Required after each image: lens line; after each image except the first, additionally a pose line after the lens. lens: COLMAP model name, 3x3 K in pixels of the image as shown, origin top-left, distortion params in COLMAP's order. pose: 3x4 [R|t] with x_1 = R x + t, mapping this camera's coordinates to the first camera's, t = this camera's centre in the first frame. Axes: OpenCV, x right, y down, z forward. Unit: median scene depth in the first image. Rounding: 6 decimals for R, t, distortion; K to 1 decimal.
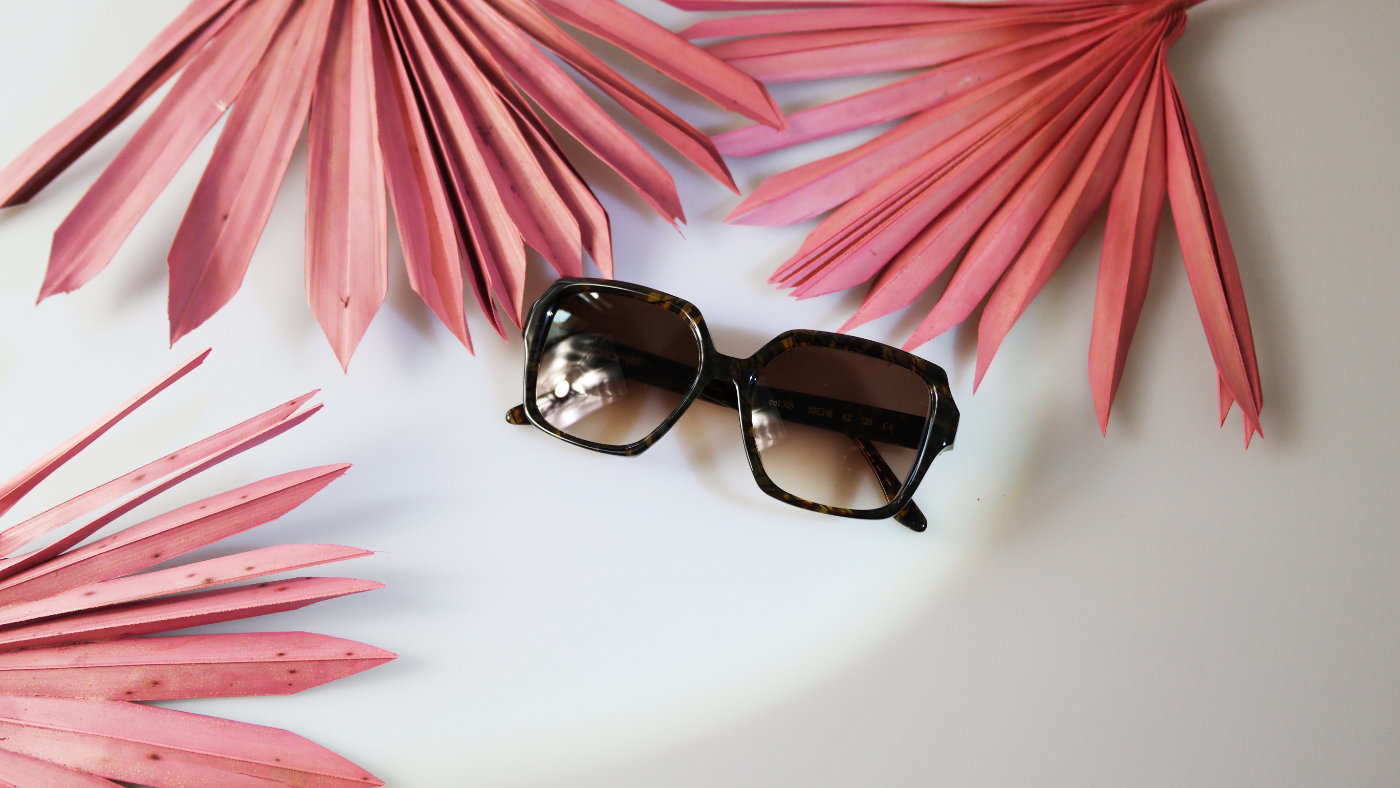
lens RADIAL K [[1270.5, 0, 700.0], [0, 1270.5, 394.0], [0, 0, 1]] dist [0.003051, -0.003661]
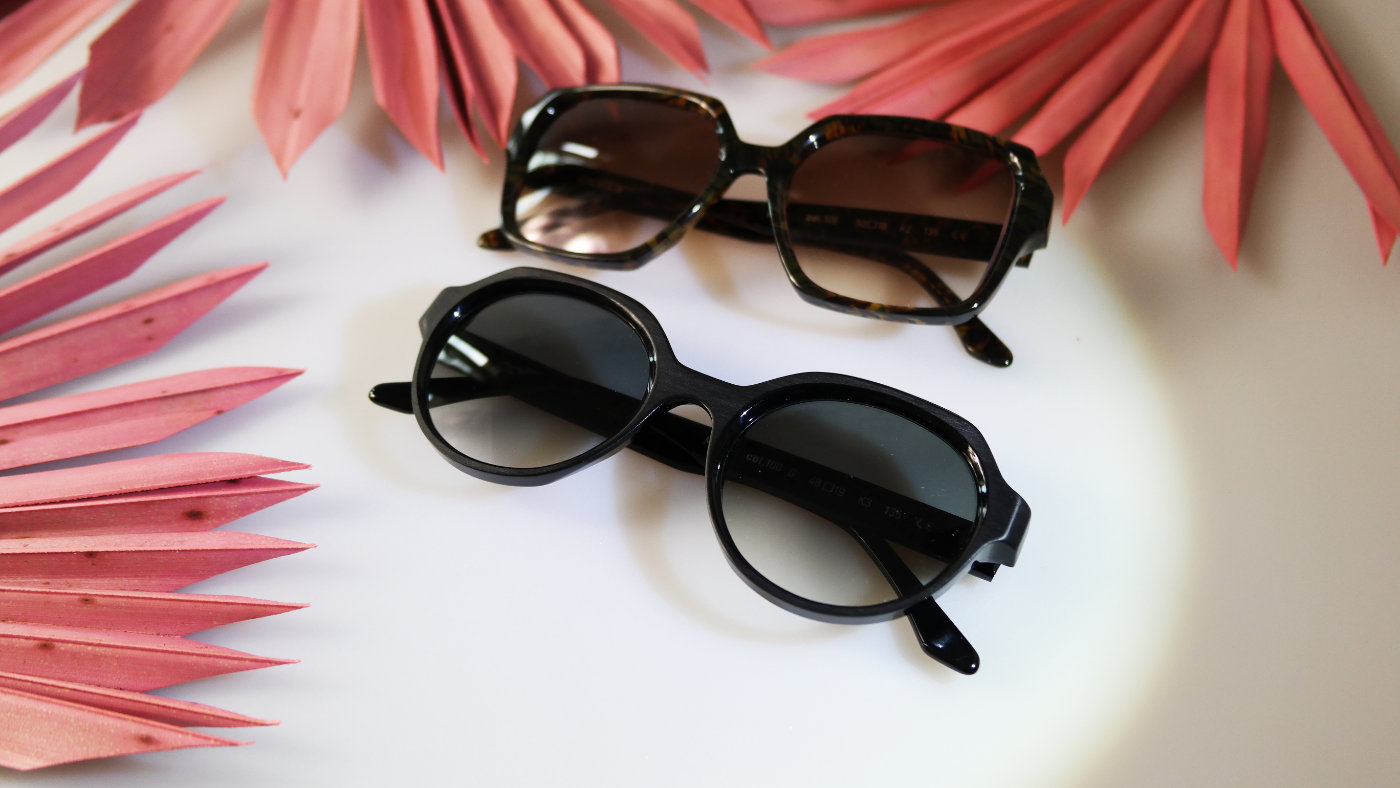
lens RADIAL K [[1270.5, 0, 700.0], [0, 1270.5, 394.0], [0, 0, 1]] dist [0.003051, -0.003661]
pose [[0.999284, 0.033273, -0.018026, 0.005518], [-0.037091, 0.955650, -0.292161, 0.334191], [0.007506, 0.292620, 0.956199, 0.262647]]
